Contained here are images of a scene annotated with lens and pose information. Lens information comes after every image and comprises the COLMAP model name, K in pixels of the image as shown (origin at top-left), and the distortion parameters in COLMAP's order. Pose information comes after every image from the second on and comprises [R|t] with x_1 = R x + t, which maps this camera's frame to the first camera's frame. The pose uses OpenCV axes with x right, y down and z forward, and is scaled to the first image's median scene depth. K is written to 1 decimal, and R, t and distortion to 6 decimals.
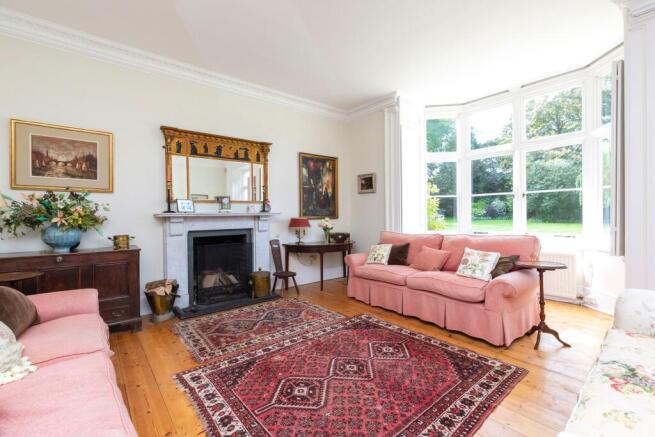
lens RADIAL K [[302.5, 0, 326.3], [0, 302.5, 216.2], [0, 0, 1]] dist [0.010990, 0.000108]
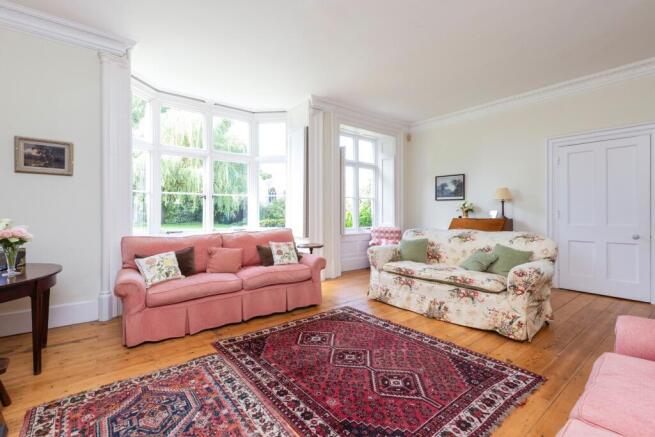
lens RADIAL K [[302.5, 0, 326.4], [0, 302.5, 214.7], [0, 0, 1]] dist [0.010990, 0.000108]
pose [[-0.012693, 0.000597, 0.999919, -0.771709], [0.000953, 0.999999, -0.000585, -0.000663], [-0.999919, 0.000946, -0.012693, 0.860889]]
